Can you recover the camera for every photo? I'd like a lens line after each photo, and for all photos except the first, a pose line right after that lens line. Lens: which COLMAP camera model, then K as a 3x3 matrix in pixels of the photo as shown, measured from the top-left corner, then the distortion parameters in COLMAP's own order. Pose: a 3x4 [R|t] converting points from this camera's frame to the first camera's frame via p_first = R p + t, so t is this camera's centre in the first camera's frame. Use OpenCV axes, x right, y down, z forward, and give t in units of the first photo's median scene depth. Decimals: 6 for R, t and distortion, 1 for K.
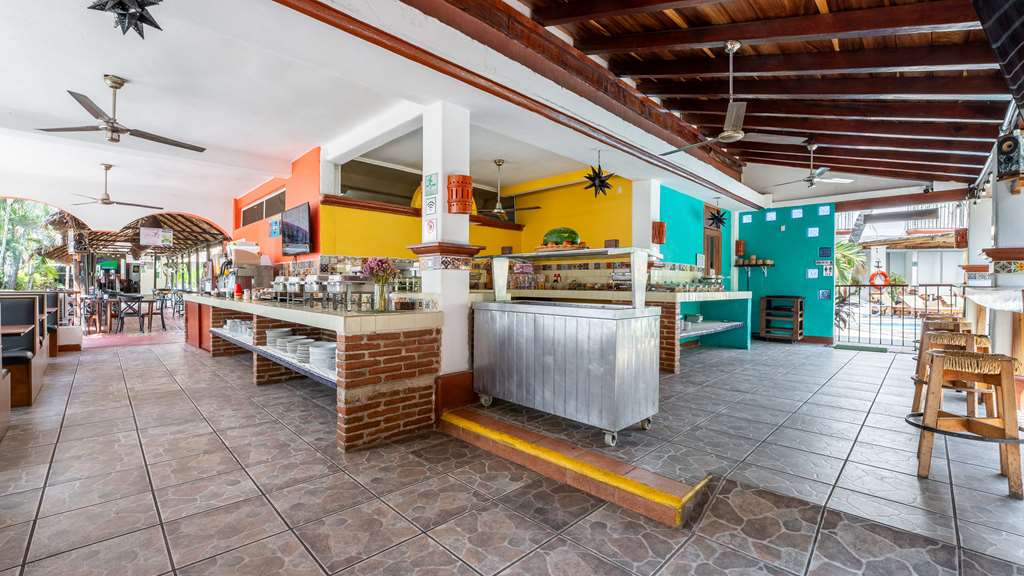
lens RADIAL K [[420.0, 0, 516.0], [0, 420.0, 287.7], [0, 0, 1]] dist [-0.022333, -0.000787]
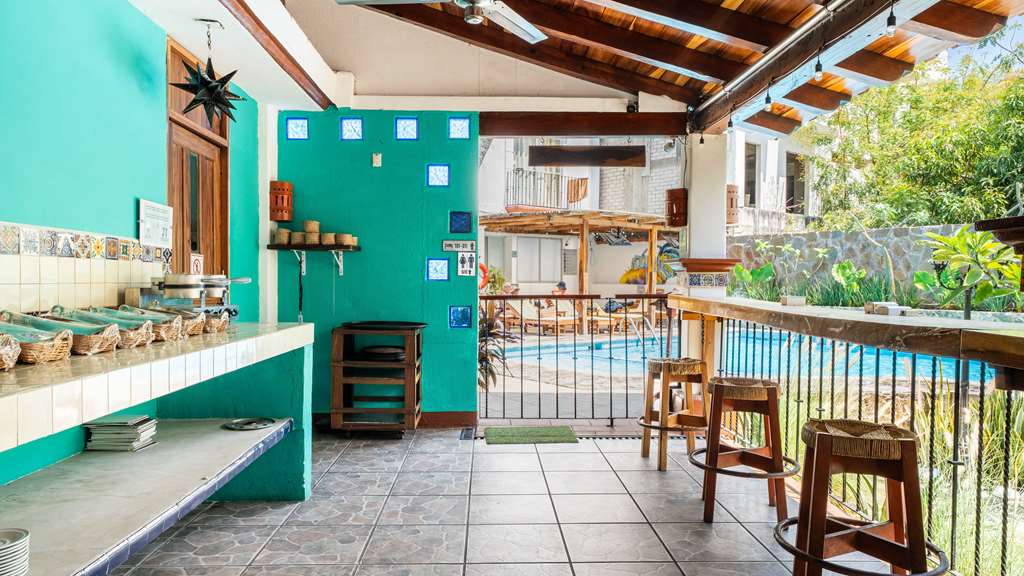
lens RADIAL K [[688.5, 0, 512.5], [0, 688.5, 292.2], [0, 0, 1]] dist [0.004093, -0.001453]
pose [[0.690028, -0.014625, 0.723635, 0.241918], [0.005886, 0.999876, 0.014595, -0.020686], [-0.723759, -0.005812, 0.690028, 0.440604]]
